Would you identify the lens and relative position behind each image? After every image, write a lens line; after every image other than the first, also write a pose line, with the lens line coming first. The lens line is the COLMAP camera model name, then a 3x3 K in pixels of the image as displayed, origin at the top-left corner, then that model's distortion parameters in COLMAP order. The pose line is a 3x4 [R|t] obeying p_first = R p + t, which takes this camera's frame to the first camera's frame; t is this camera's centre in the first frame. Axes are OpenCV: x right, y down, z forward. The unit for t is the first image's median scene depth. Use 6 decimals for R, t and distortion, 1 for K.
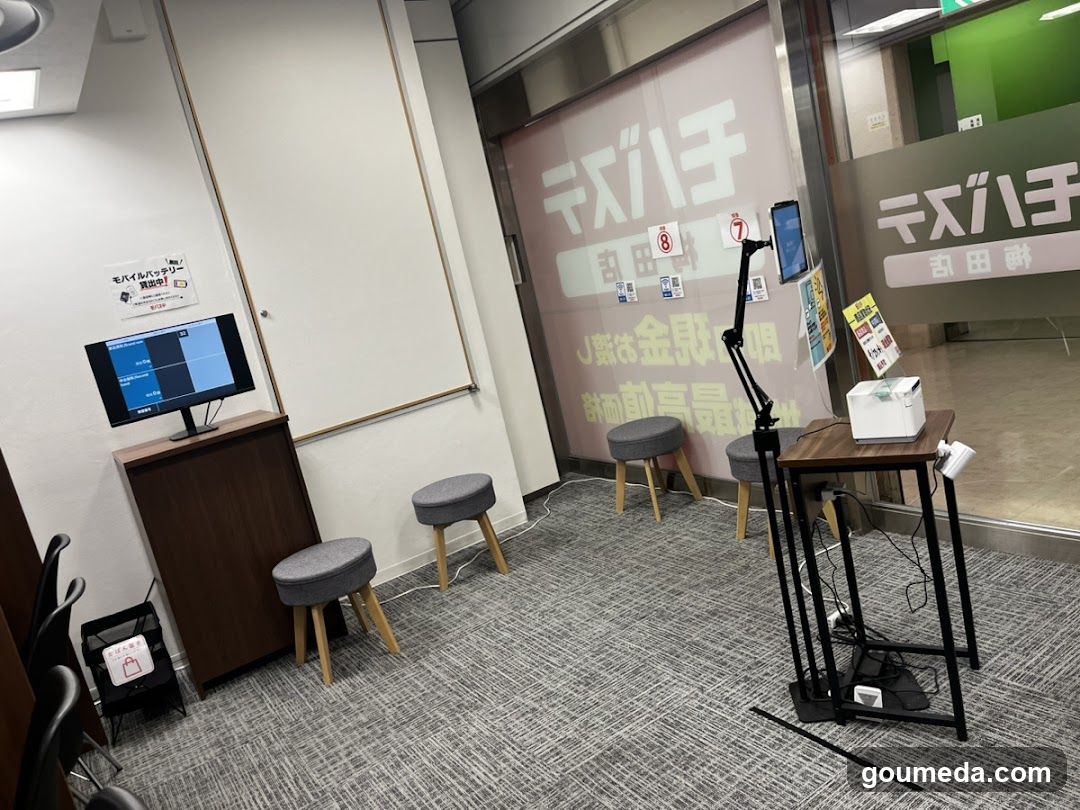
lens RADIAL K [[818.1, 0, 539.0], [0, 818.1, 404.5], [0, 0, 1]] dist [0.021786, -0.016115]
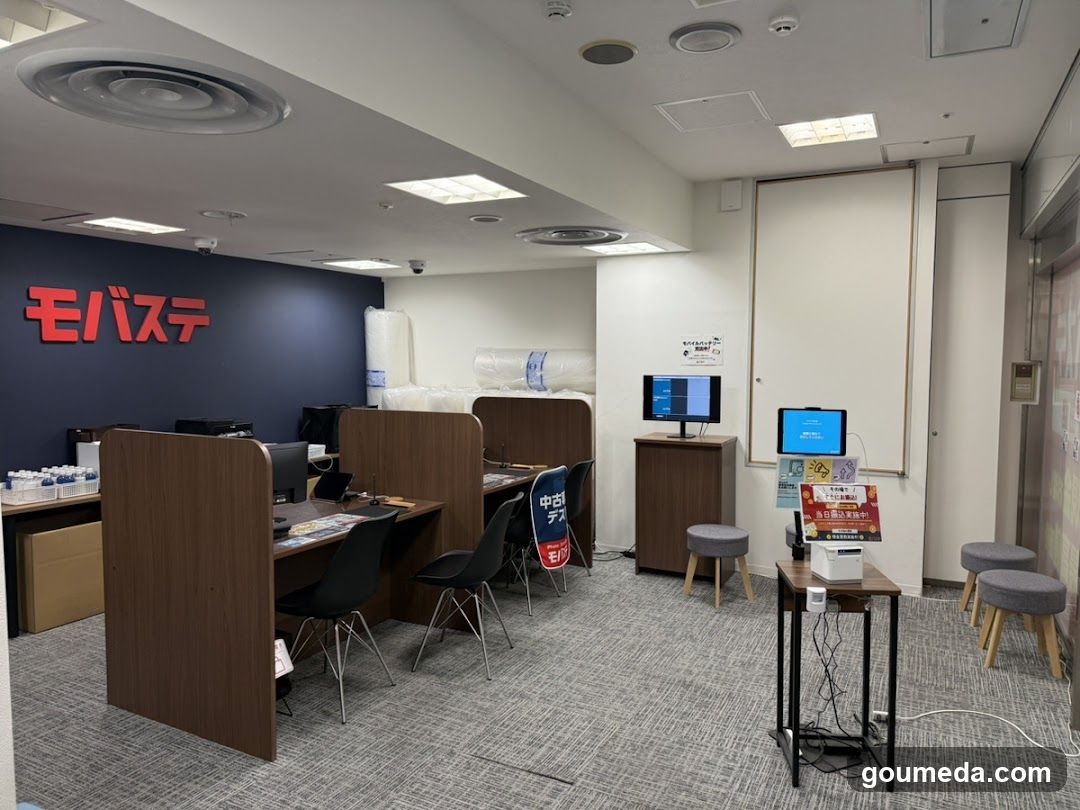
lens RADIAL K [[747.4, 0, 543.6], [0, 747.4, 406.2], [0, 0, 1]] dist [0.003834, -0.002138]
pose [[0.481020, 0.270743, -0.833858, 0.746973], [-0.264963, 0.951539, 0.156106, -0.195987], [0.835712, 0.145851, 0.529445, -0.105415]]
